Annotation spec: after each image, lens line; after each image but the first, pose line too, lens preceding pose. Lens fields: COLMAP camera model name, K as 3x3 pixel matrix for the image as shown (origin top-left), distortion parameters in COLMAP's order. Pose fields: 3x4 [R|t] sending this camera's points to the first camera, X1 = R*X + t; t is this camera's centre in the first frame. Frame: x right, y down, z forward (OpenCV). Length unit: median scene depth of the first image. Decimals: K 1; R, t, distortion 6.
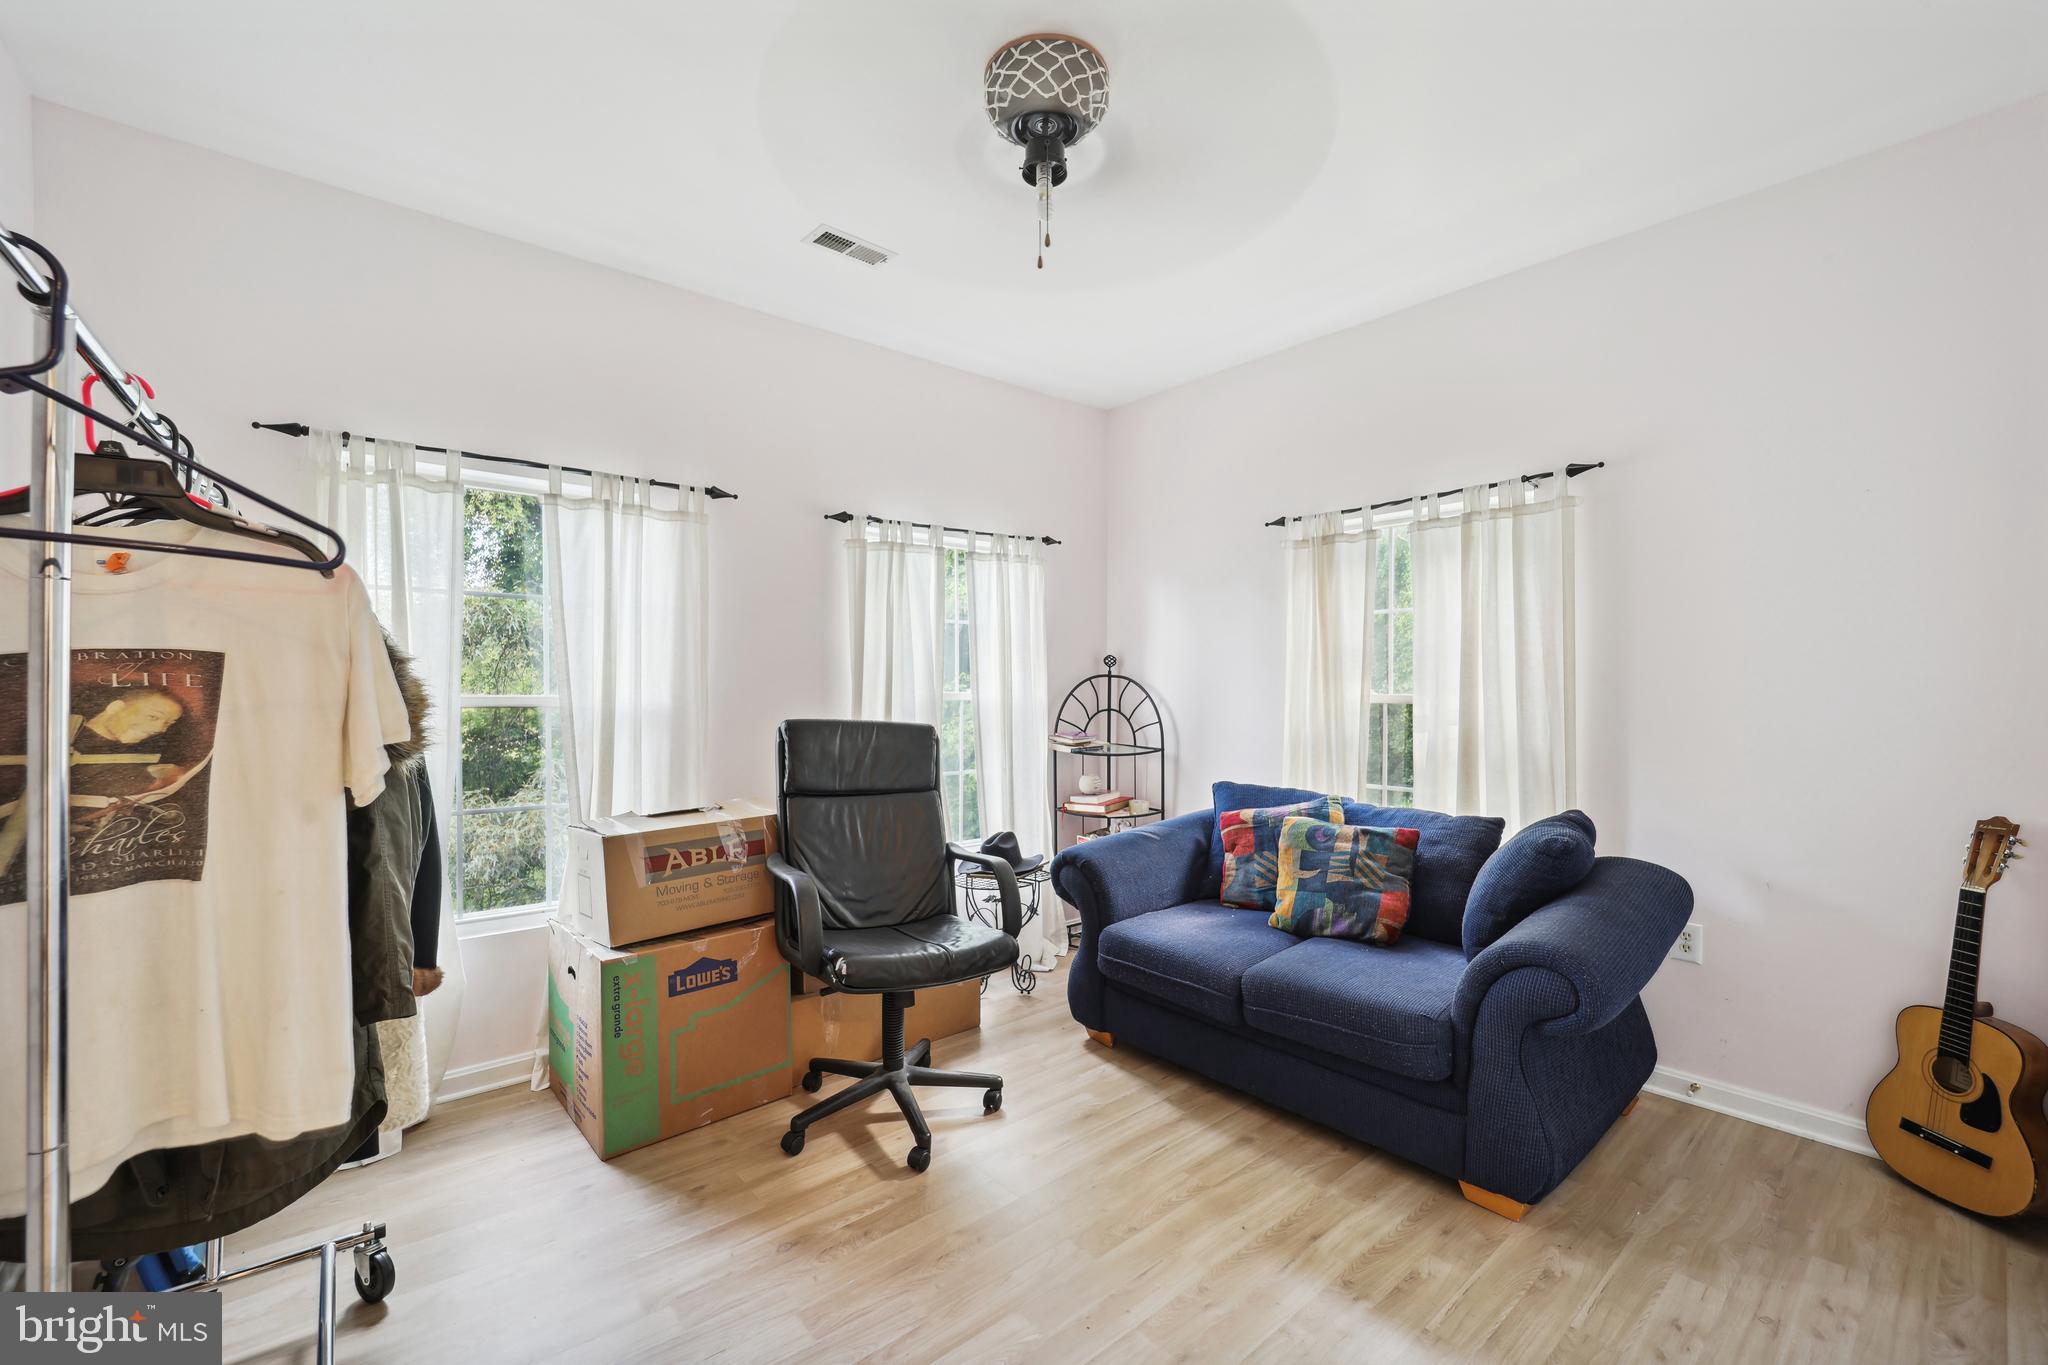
lens RADIAL K [[839.9, 0, 1022.8], [0, 839.9, 687.9], [0, 0, 1]] dist [-0.011498, -0.000078]
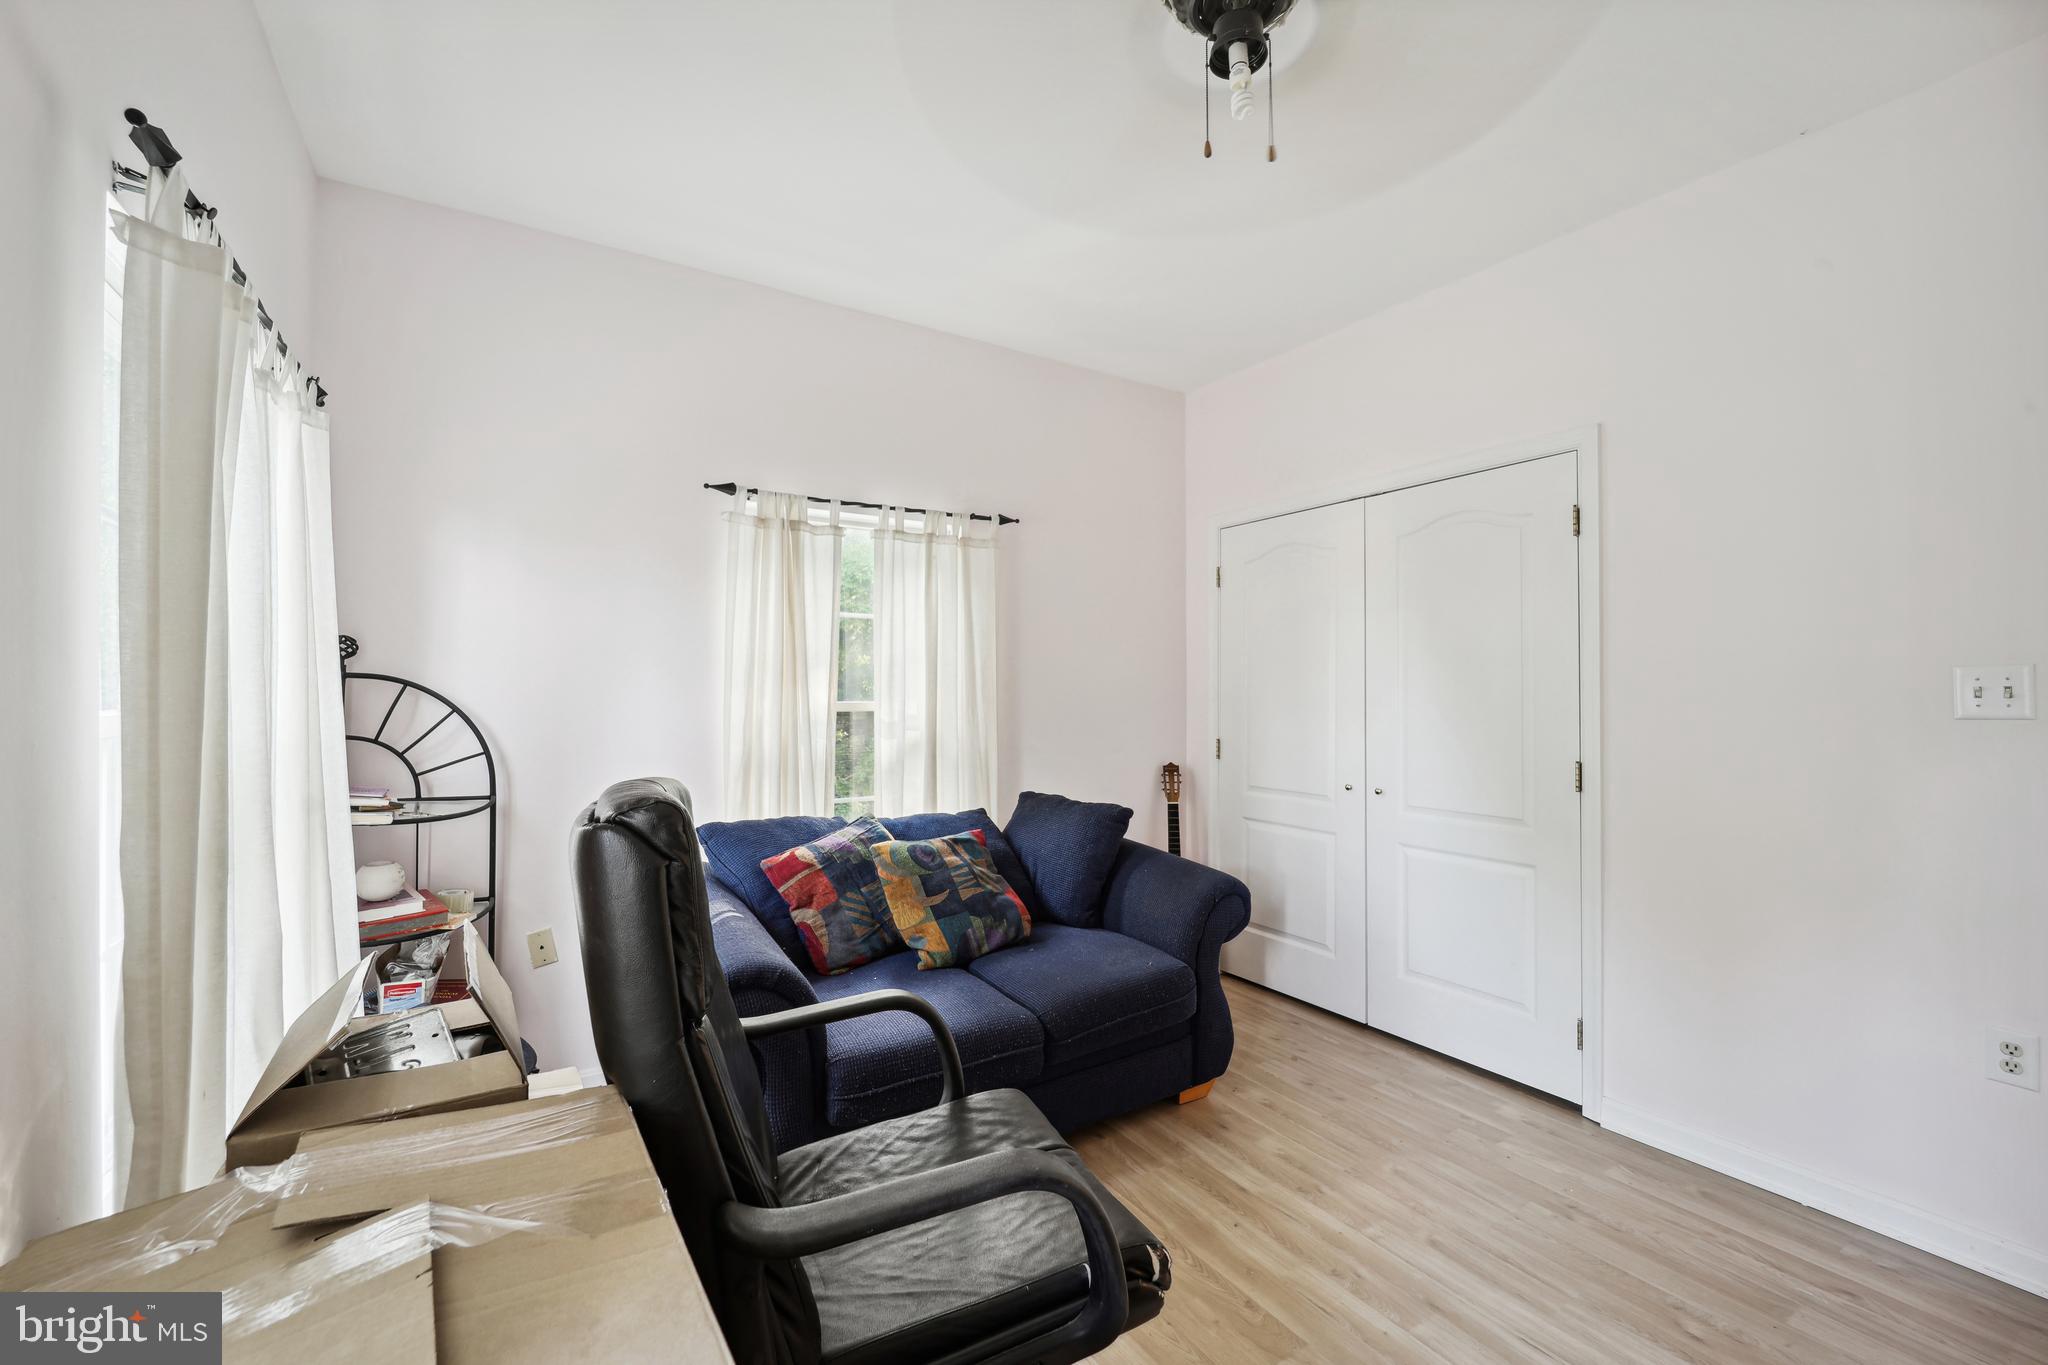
lens RADIAL K [[845.0, 0, 1008.7], [0, 845.0, 675.0], [0, 0, 1]] dist [-0.009898, -0.000091]
pose [[0.147354, 0.022663, 0.988824, -0.521810], [0.004919, 0.999708, -0.023646, 0.000692], [-0.989072, 0.008348, 0.147200, 0.727122]]
